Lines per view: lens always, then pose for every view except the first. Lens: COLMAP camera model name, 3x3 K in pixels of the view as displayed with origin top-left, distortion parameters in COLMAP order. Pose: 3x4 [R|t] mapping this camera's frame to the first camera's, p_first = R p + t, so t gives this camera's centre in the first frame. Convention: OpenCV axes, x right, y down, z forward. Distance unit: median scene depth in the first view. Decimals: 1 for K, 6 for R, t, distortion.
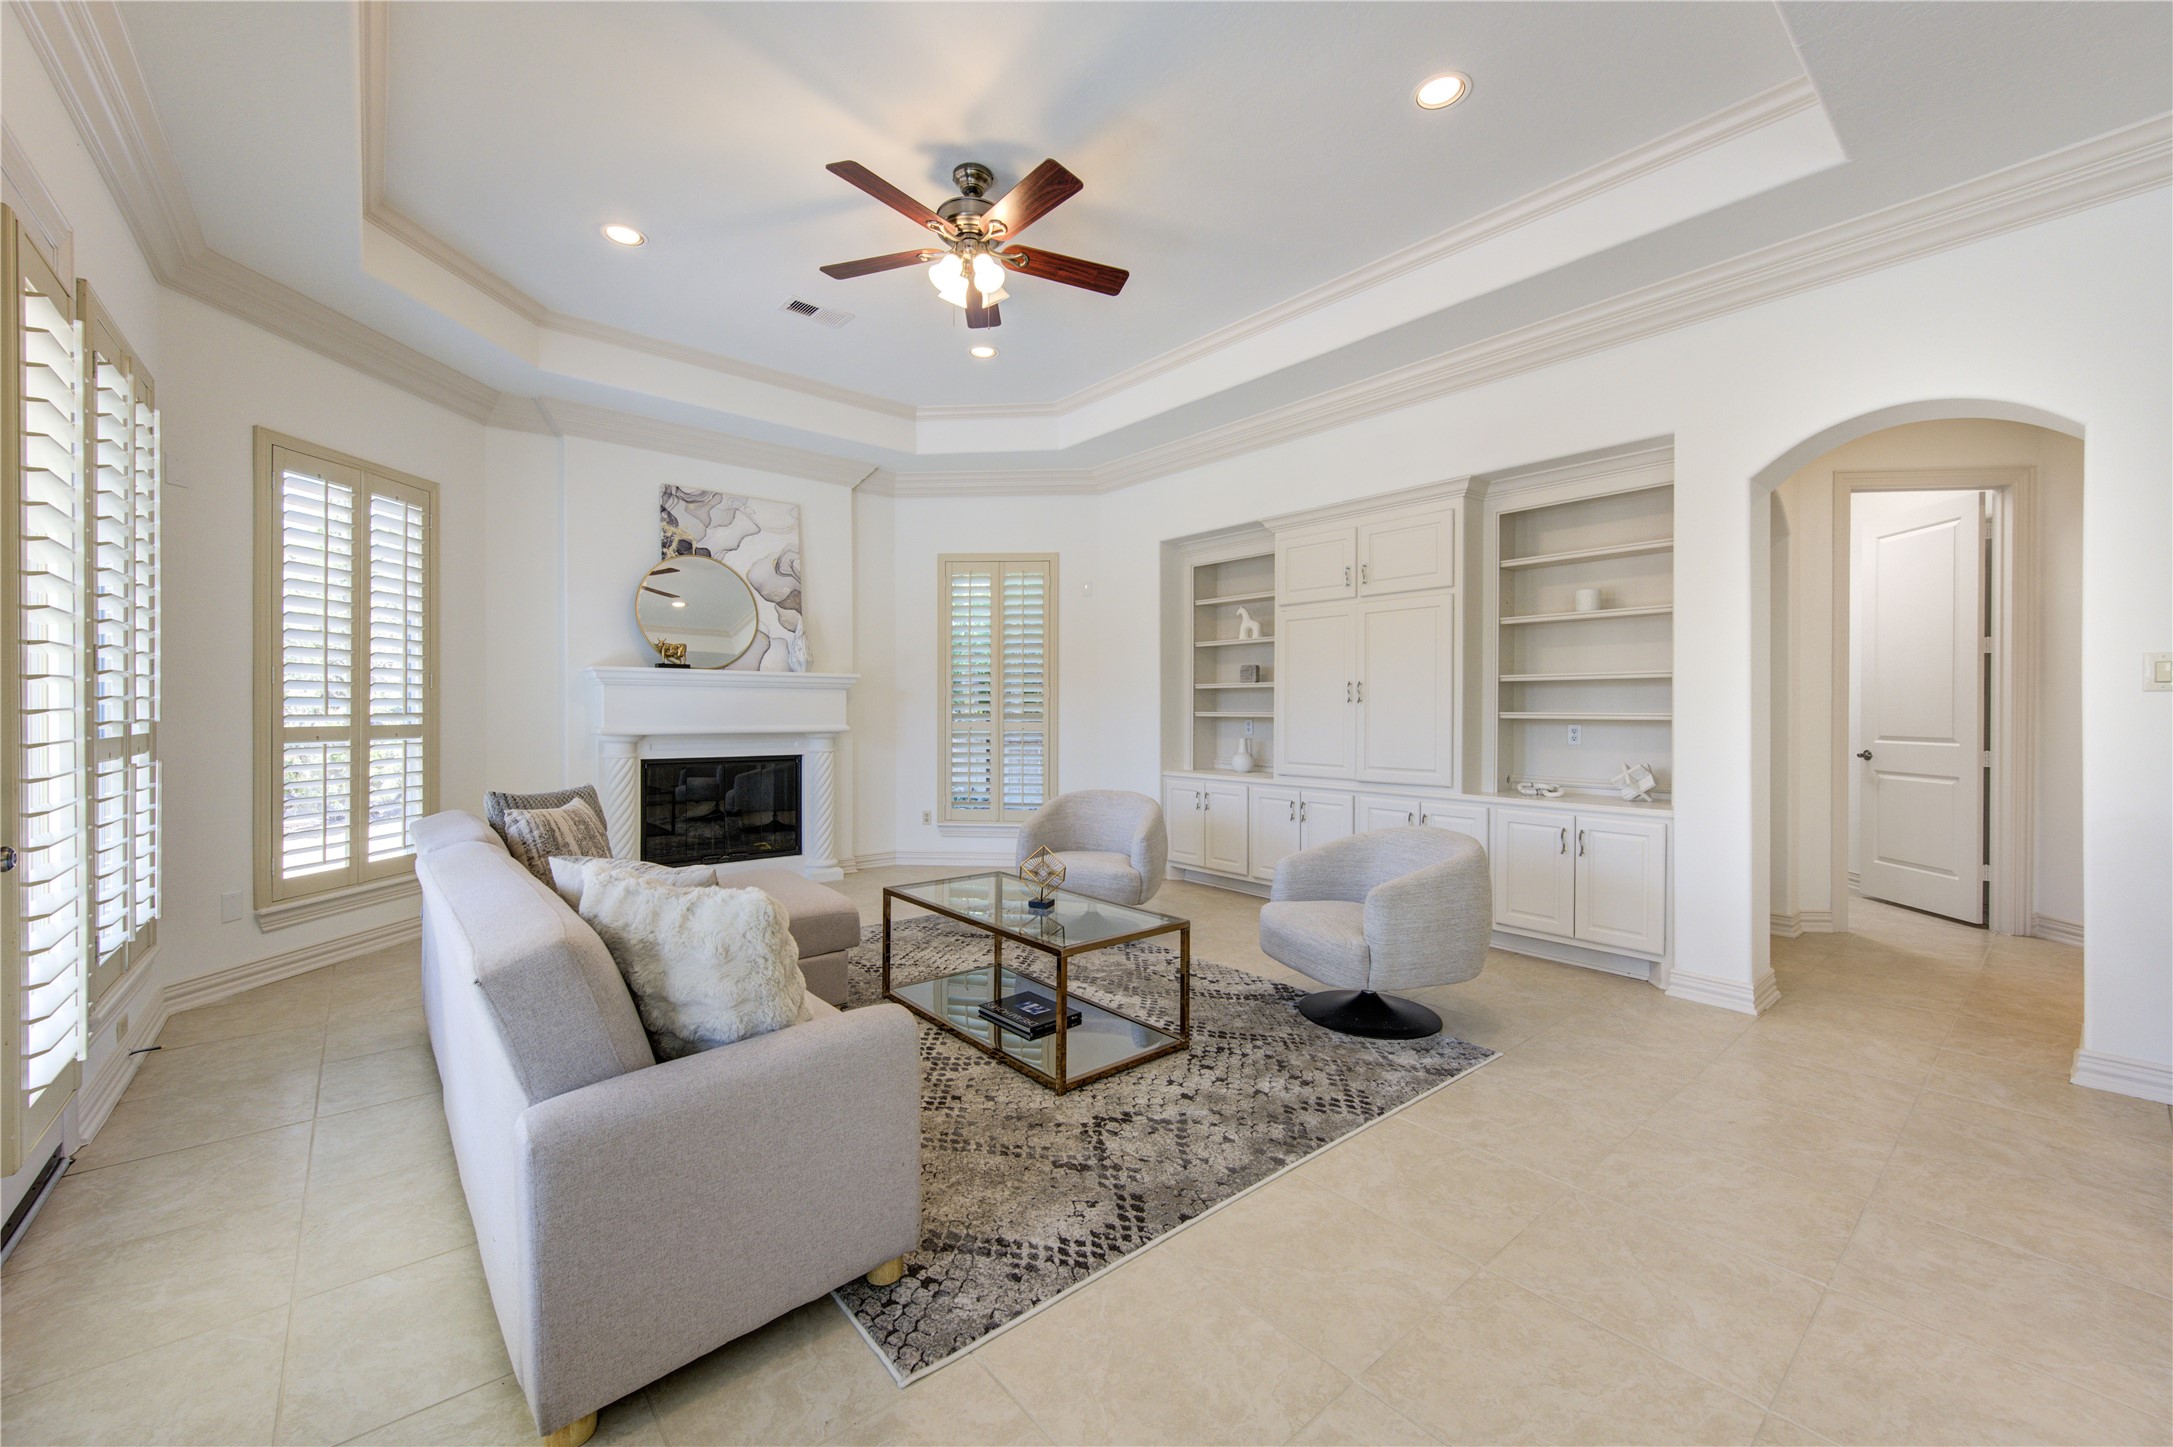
lens RADIAL K [[844.6, 0, 1076.1], [0, 844.6, 729.8], [0, 0, 1]] dist [0.000311, -0.000199]
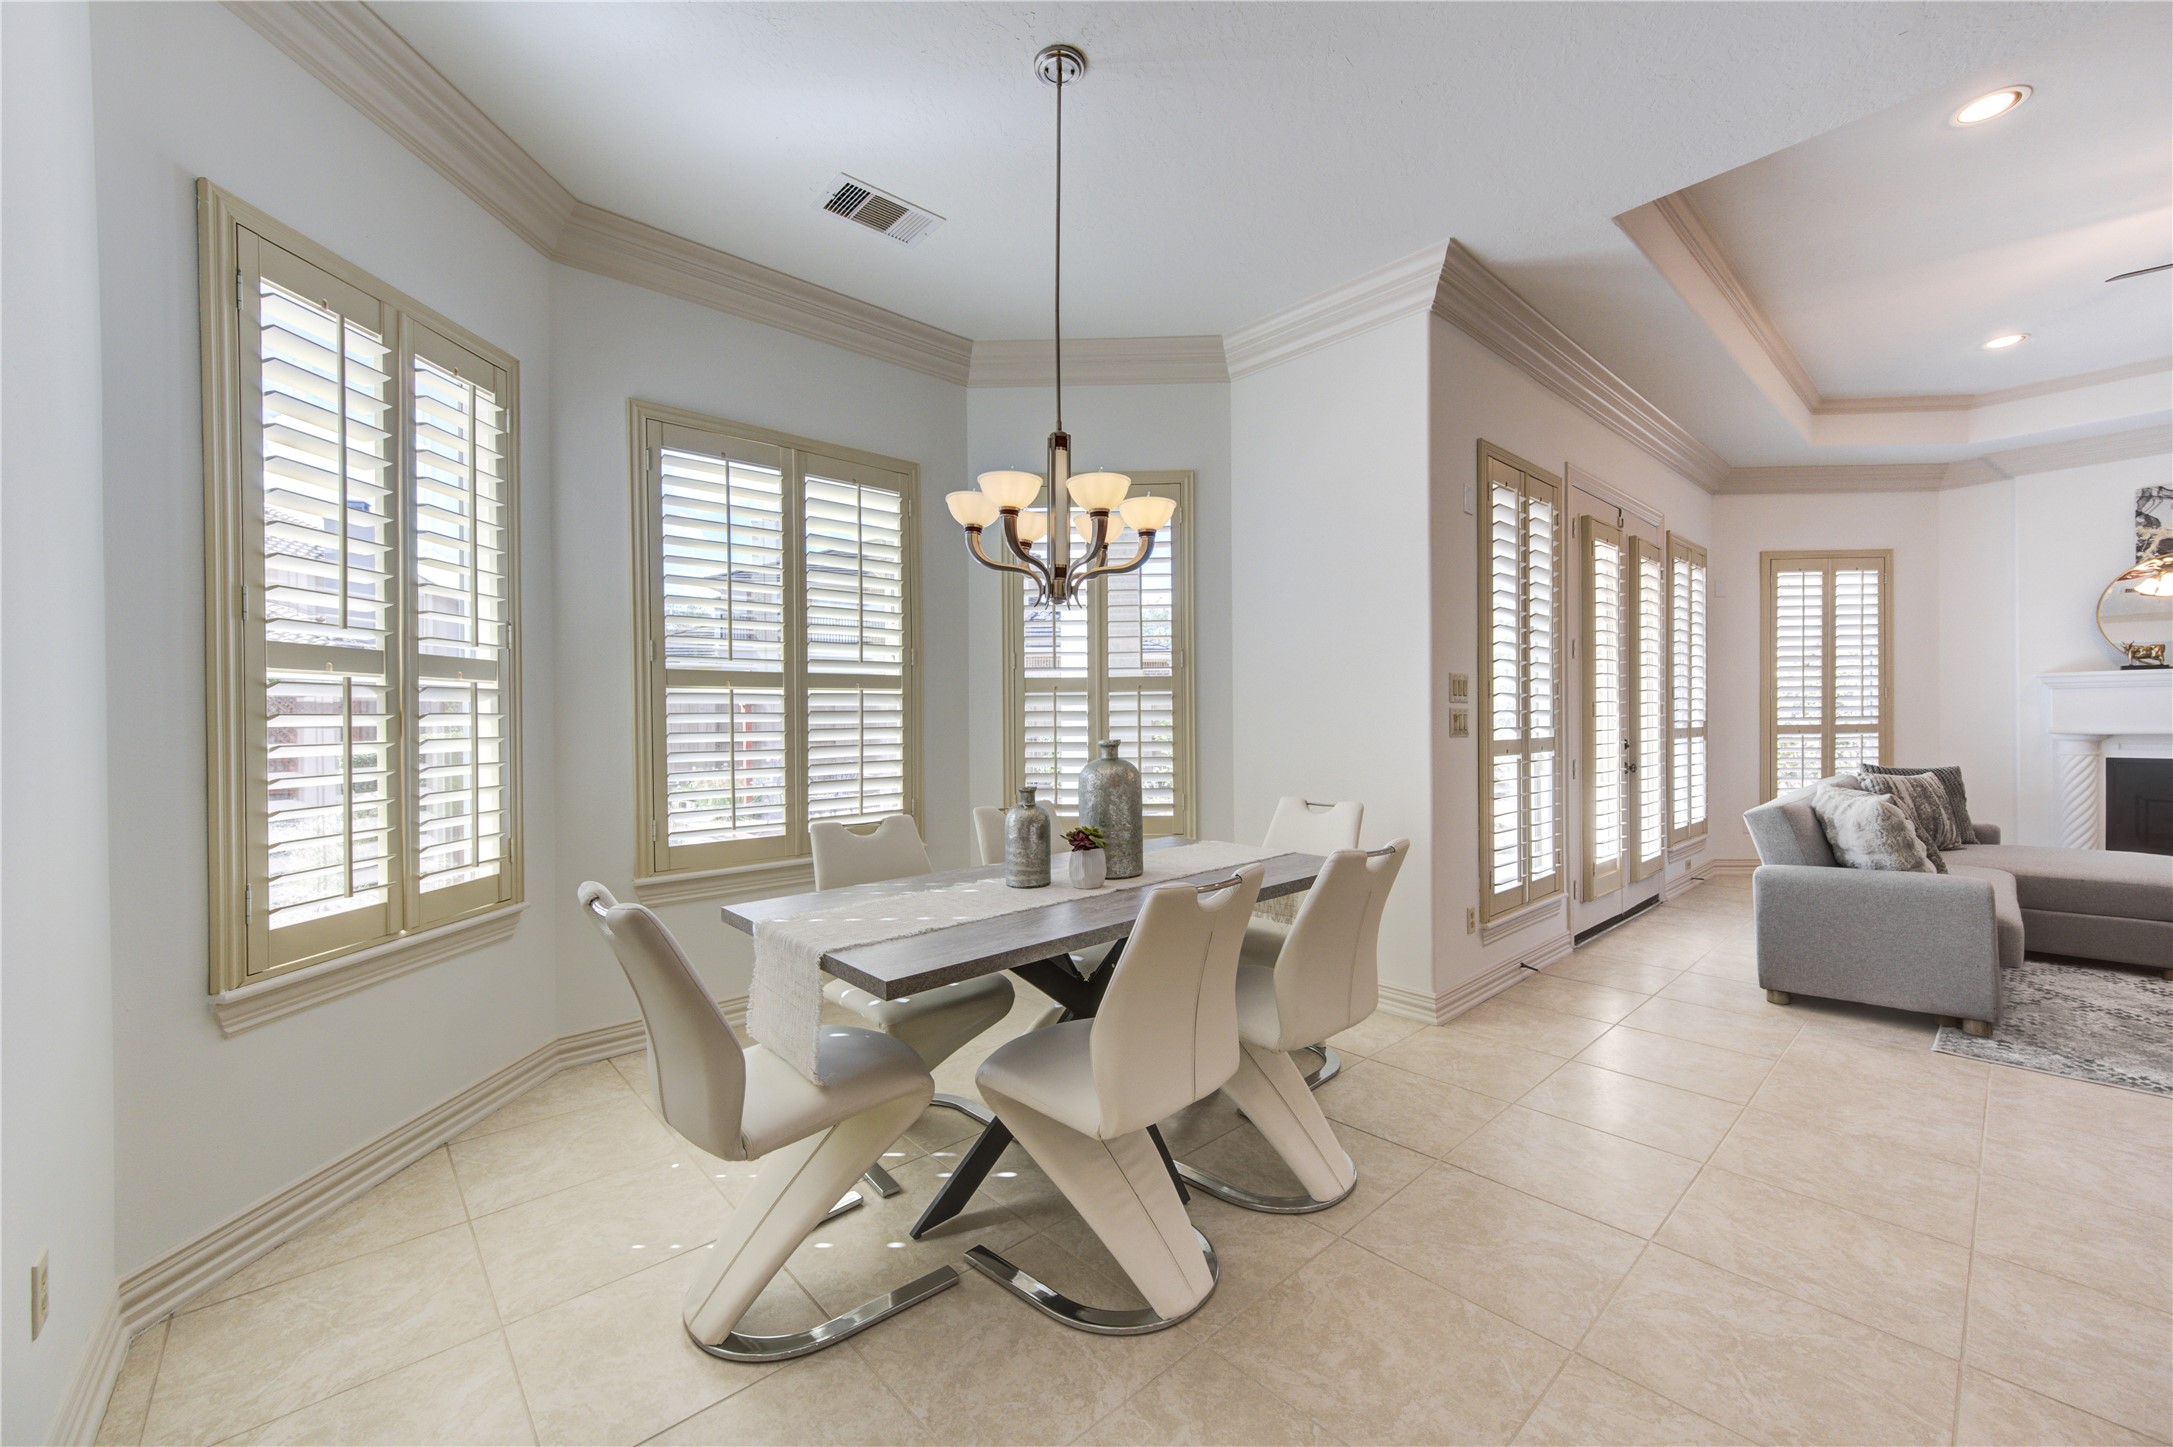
lens RADIAL K [[844.6, 0, 1082.9], [0, 844.6, 720.7], [0, 0, 1]] dist [0.000311, -0.000199]
pose [[0.035617, -0.003778, -0.999358, 0.595250], [-0.013493, 0.999900, -0.004261, 0.012291], [0.999274, 0.013636, 0.035562, -0.376697]]
